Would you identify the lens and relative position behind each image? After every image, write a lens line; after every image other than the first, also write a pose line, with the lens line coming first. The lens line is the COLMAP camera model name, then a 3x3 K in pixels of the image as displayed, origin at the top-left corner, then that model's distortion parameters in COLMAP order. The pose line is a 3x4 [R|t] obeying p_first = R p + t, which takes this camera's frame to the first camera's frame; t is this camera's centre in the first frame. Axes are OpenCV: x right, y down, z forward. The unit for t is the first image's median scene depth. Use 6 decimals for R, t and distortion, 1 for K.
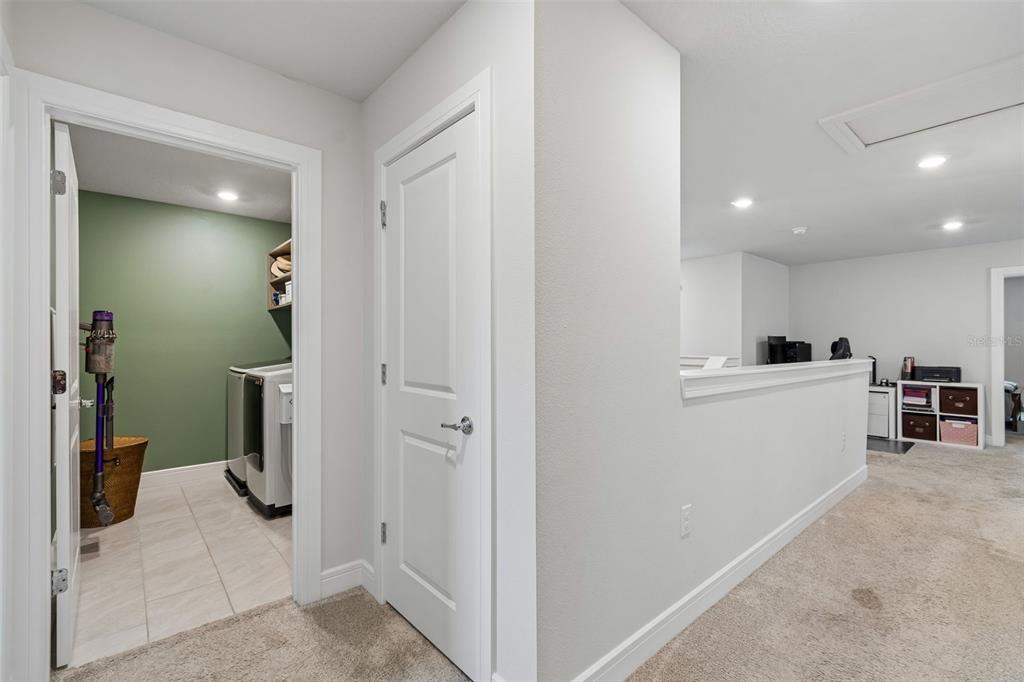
lens RADIAL K [[454.0, 0, 519.5], [0, 454.0, 341.5], [0, 0, 1]] dist [0.004866, -0.002599]
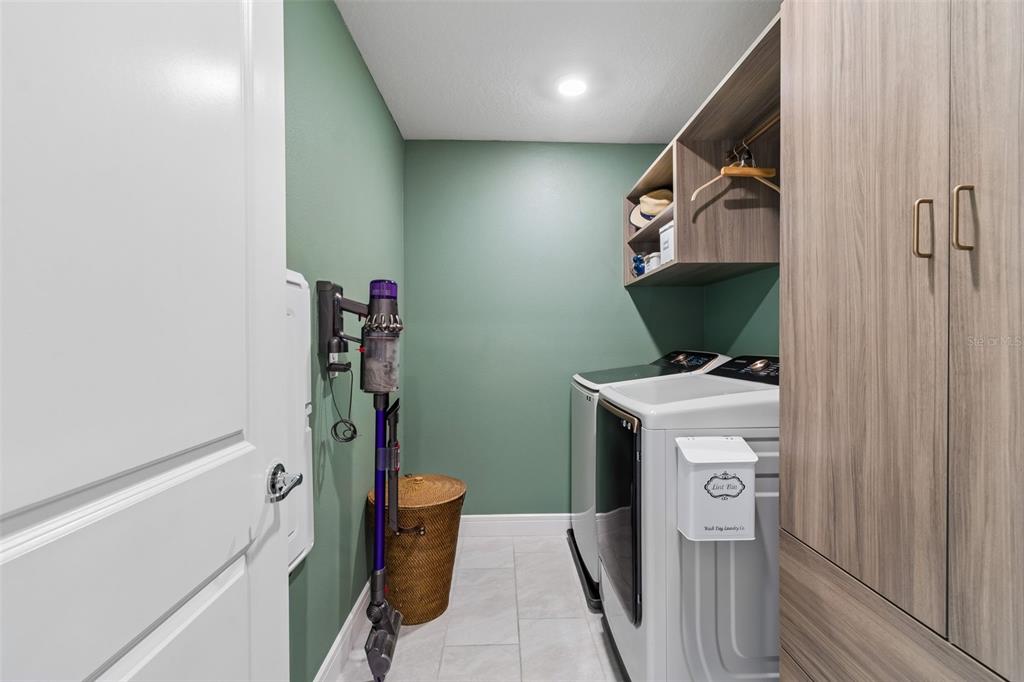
lens RADIAL K [[454.0, 0, 520.1], [0, 454.0, 342.6], [0, 0, 1]] dist [0.004866, -0.002599]
pose [[0.777793, 0.007764, -0.628472, -0.397240], [0.001838, 0.999891, 0.014627, 0.000806], [0.628517, -0.012532, 0.777695, 0.613642]]
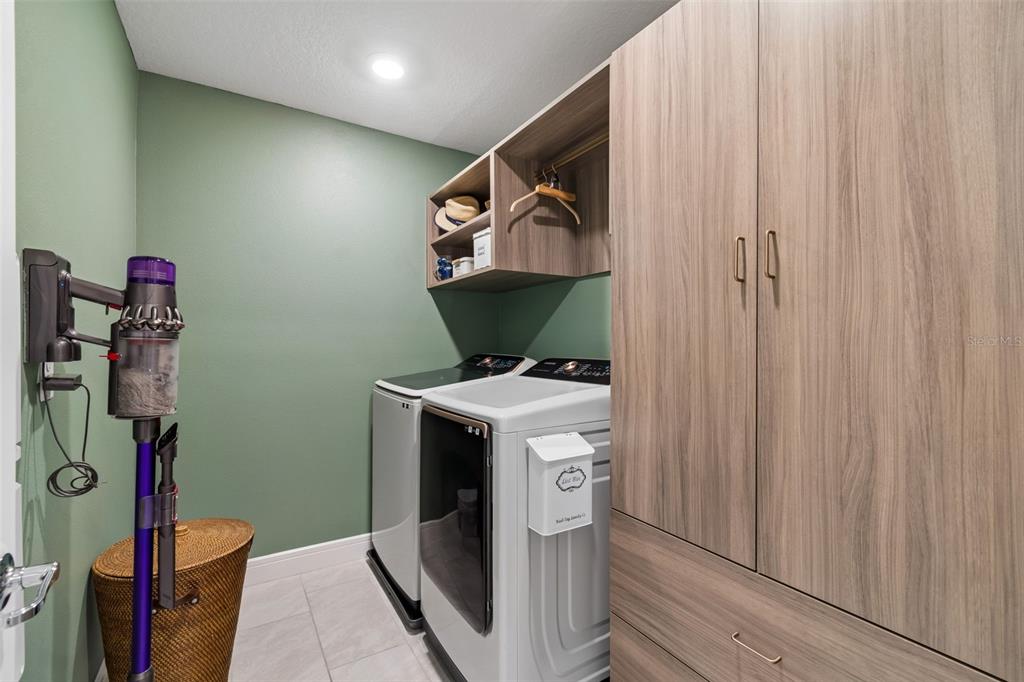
lens RADIAL K [[454.0, 0, 522.5], [0, 454.0, 343.1], [0, 0, 1]] dist [0.004866, -0.002599]
pose [[0.988734, 0.008391, -0.149451, -0.492801], [-0.007462, 0.999949, 0.006777, 0.001211], [0.149500, -0.005586, 0.988746, 0.601740]]
